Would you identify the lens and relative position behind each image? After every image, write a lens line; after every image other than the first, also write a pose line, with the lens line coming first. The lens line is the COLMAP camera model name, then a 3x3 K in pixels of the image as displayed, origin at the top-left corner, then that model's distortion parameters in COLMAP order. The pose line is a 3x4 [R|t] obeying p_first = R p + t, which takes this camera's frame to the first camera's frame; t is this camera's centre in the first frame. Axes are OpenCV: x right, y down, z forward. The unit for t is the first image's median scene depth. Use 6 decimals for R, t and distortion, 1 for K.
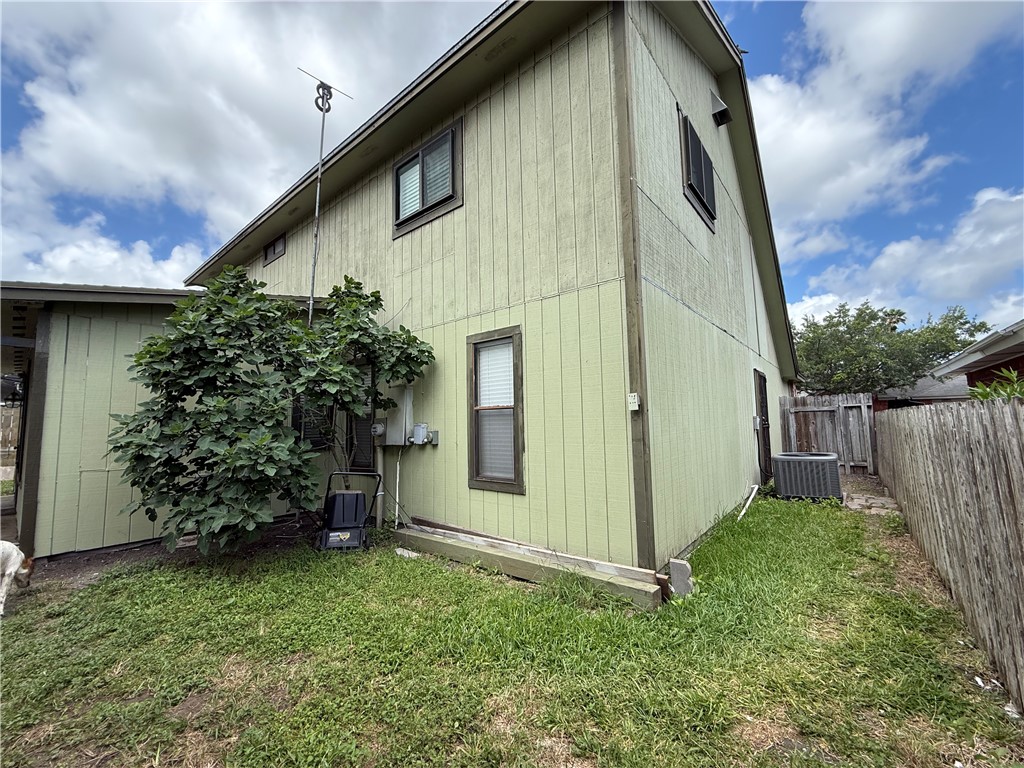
lens RADIAL K [[409.3, 0, 512.0], [0, 409.3, 384.0], [0, 0, 1]] dist [0.000187, -0.000183]
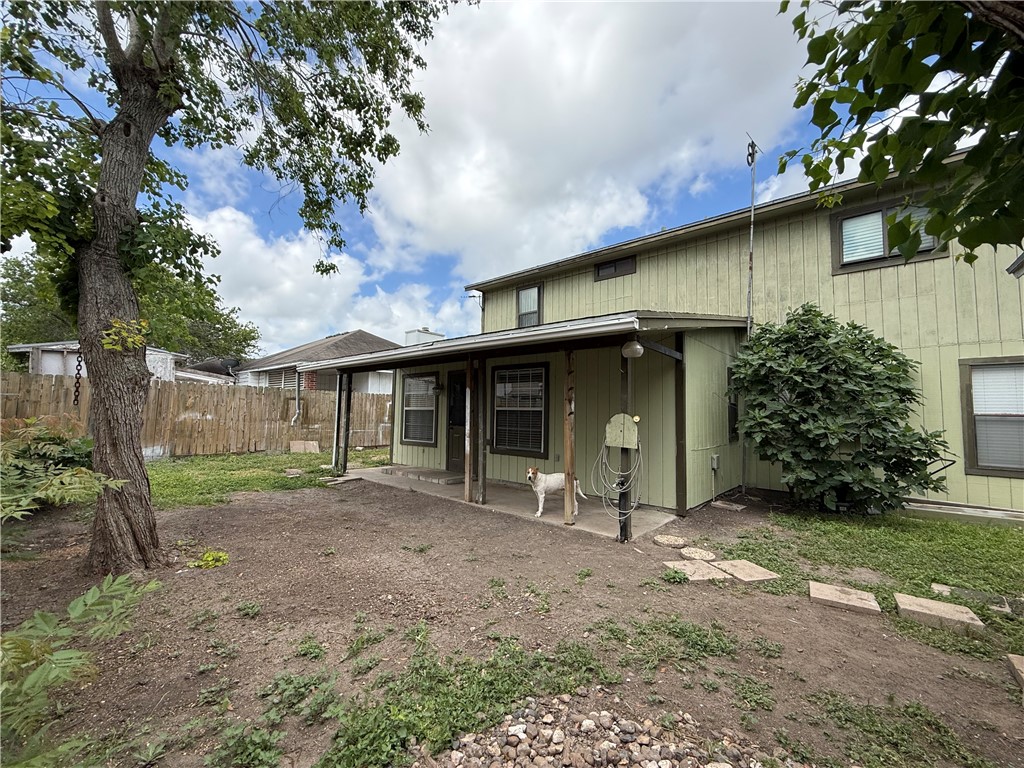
lens RADIAL K [[409.3, 0, 512.0], [0, 409.3, 384.0], [0, 0, 1]] dist [0.000187, -0.000183]
pose [[0.998708, 0.039140, -0.032402, -1.341711], [-0.038700, 0.999151, 0.014097, -0.000326], [0.032926, -0.012825, 0.999376, -0.320661]]
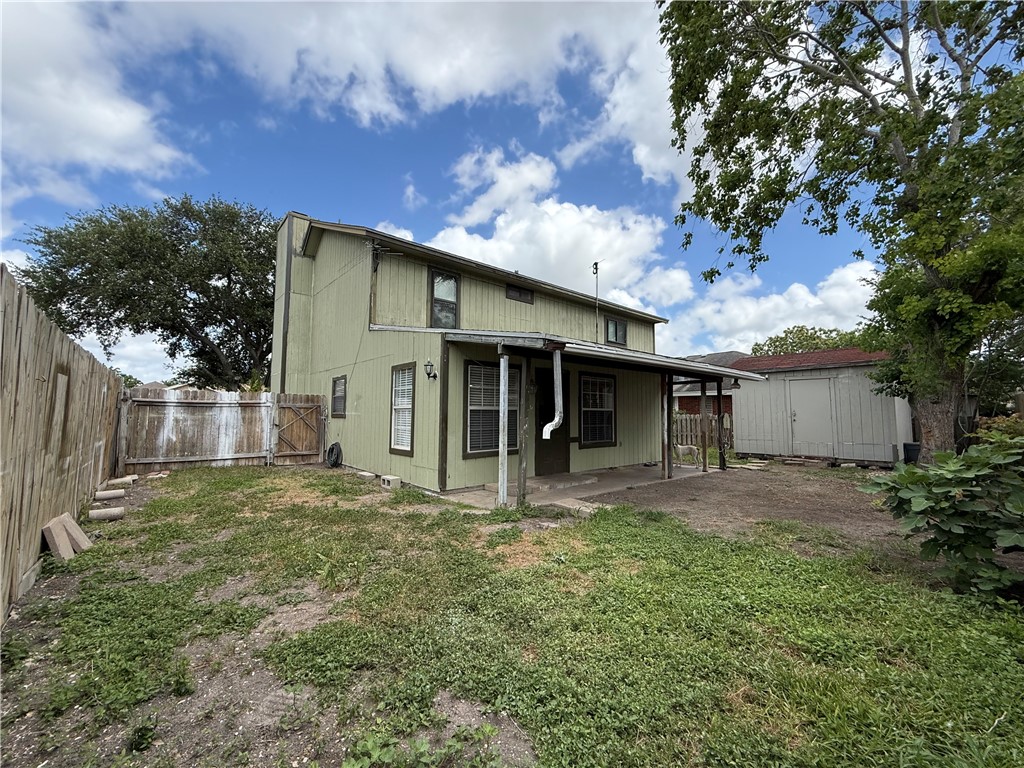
lens RADIAL K [[409.3, 0, 512.0], [0, 409.3, 384.0], [0, 0, 1]] dist [0.000187, -0.000183]
pose [[0.173207, 0.097721, 0.980025, -3.209825], [-0.090764, 0.992415, -0.082915, 0.181398], [-0.980694, -0.074589, 0.180763, 1.194844]]
